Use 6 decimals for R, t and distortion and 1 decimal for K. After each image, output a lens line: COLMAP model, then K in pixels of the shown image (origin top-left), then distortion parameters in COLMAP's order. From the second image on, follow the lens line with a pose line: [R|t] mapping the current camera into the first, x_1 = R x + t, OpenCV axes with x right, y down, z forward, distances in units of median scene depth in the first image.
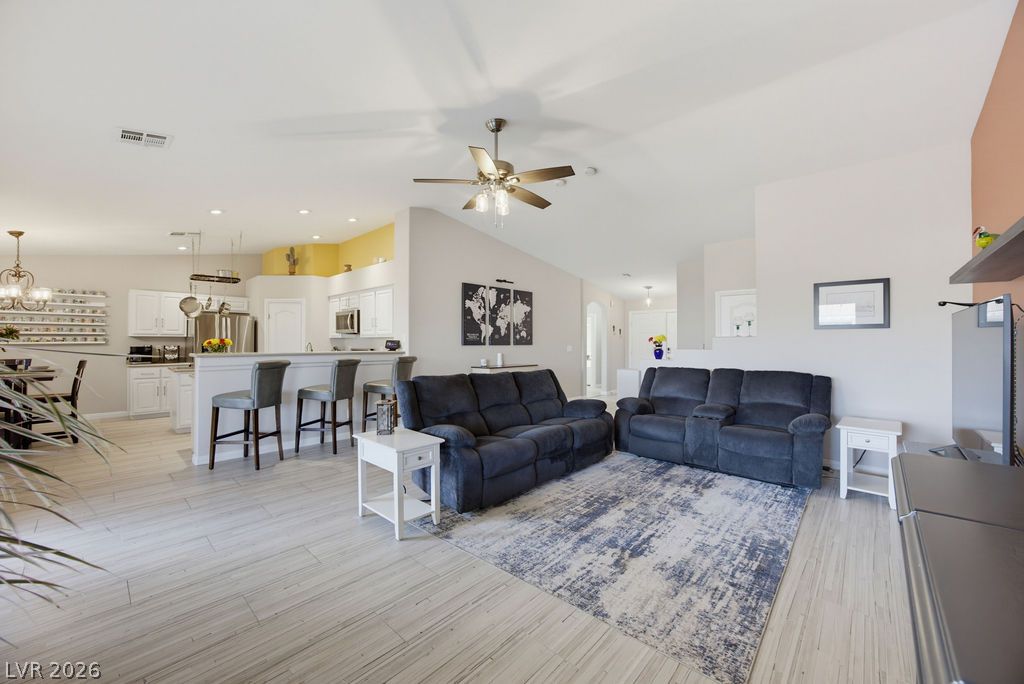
lens RADIAL K [[394.3, 0, 511.9], [0, 394.3, 340.1], [0, 0, 1]] dist [-0.005792, -0.000037]
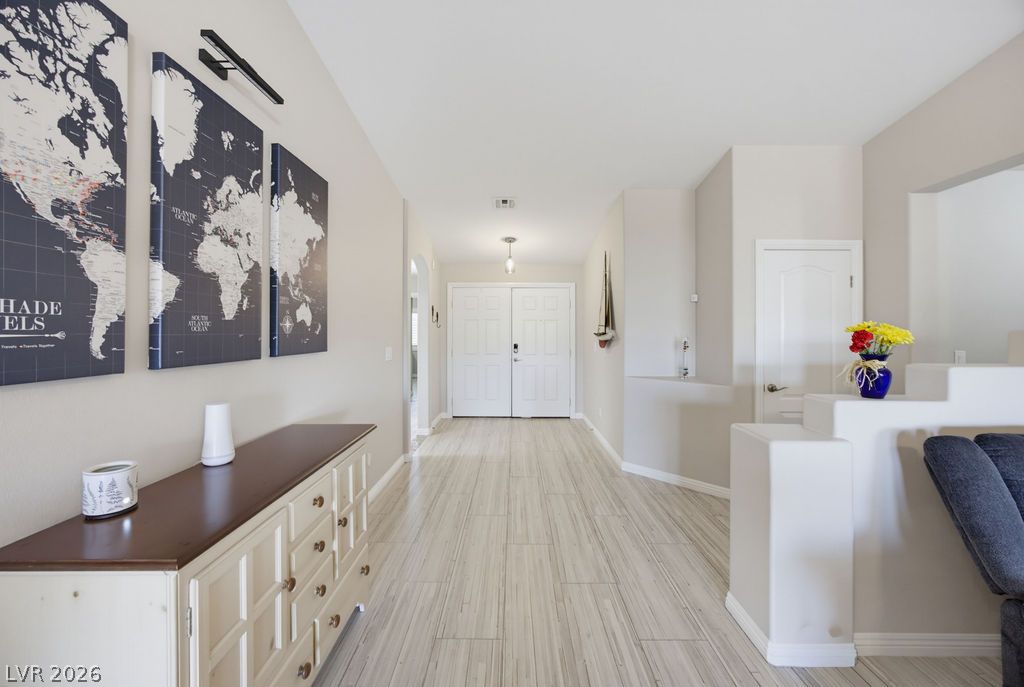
lens RADIAL K [[394.3, 0, 505.8], [0, 394.3, 324.0], [0, 0, 1]] dist [-0.005792, -0.000037]
pose [[0.746895, 0.000516, 0.664942, -0.054390], [0.009236, 0.999895, -0.011150, -0.004990], [-0.664878, 0.014470, 0.746812, 0.741195]]
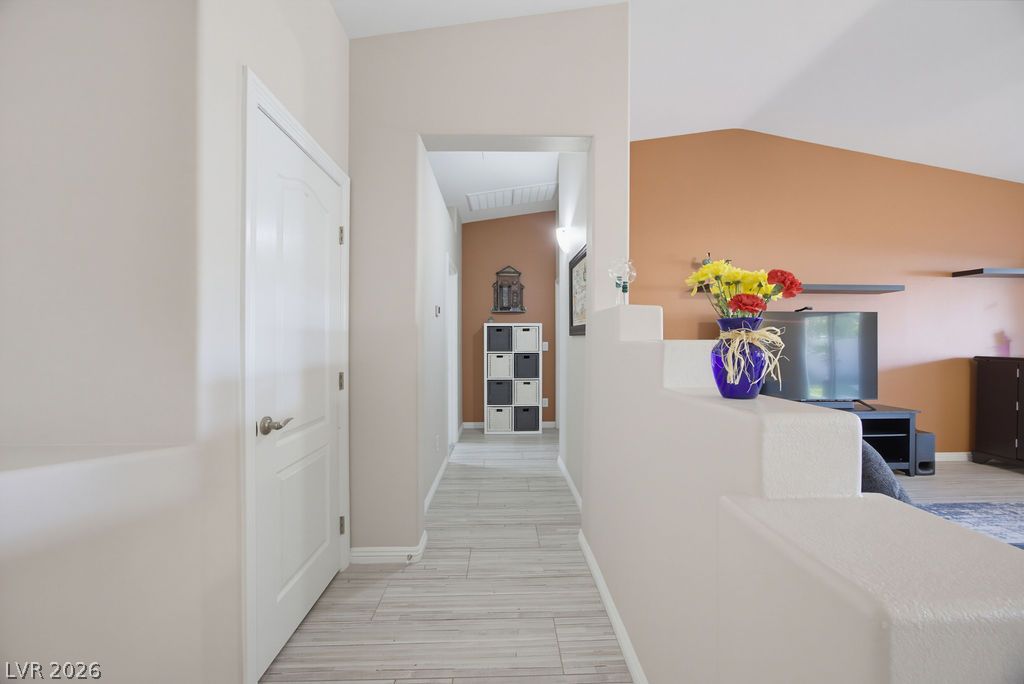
lens RADIAL K [[394.3, 0, 509.3], [0, 394.3, 338.8], [0, 0, 1]] dist [-0.005792, -0.000037]
pose [[-0.693947, 0.000031, 0.720026, 0.093167], [-0.001150, 0.999999, -0.001151, 0.008612], [-0.720025, -0.001627, -0.693946, 0.831938]]
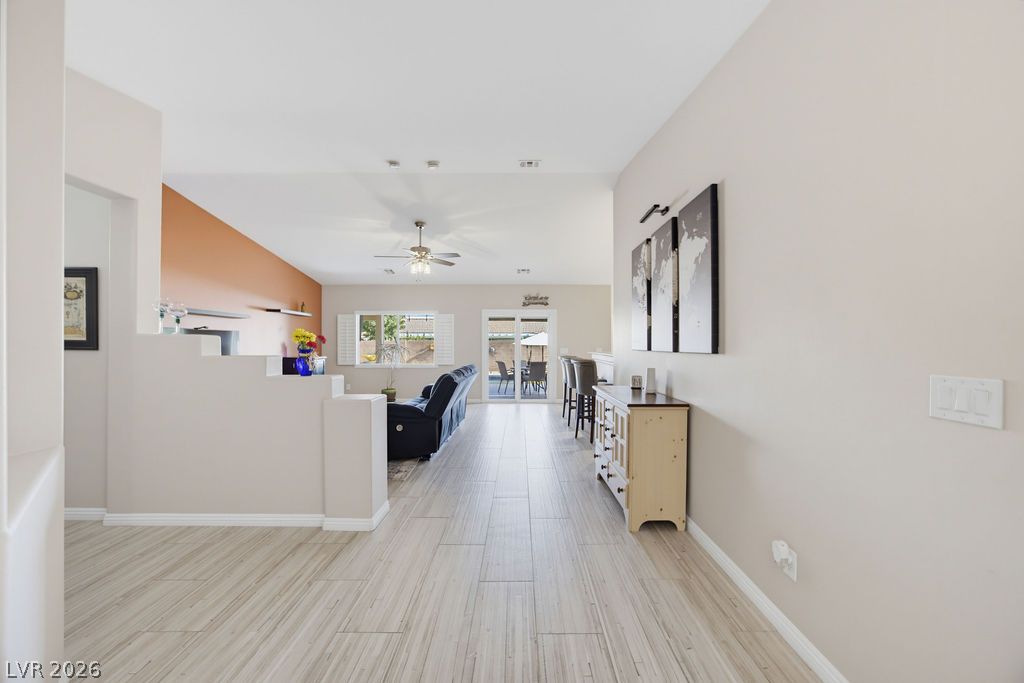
lens RADIAL K [[394.3, 0, 514.5], [0, 394.3, 342.2], [0, 0, 1]] dist [-0.005792, -0.000037]
pose [[-0.742837, -0.006820, -0.669438, 0.178798], [-0.005702, 0.999976, -0.003860, 0.001348], [0.669448, 0.000950, -0.742858, 0.990143]]
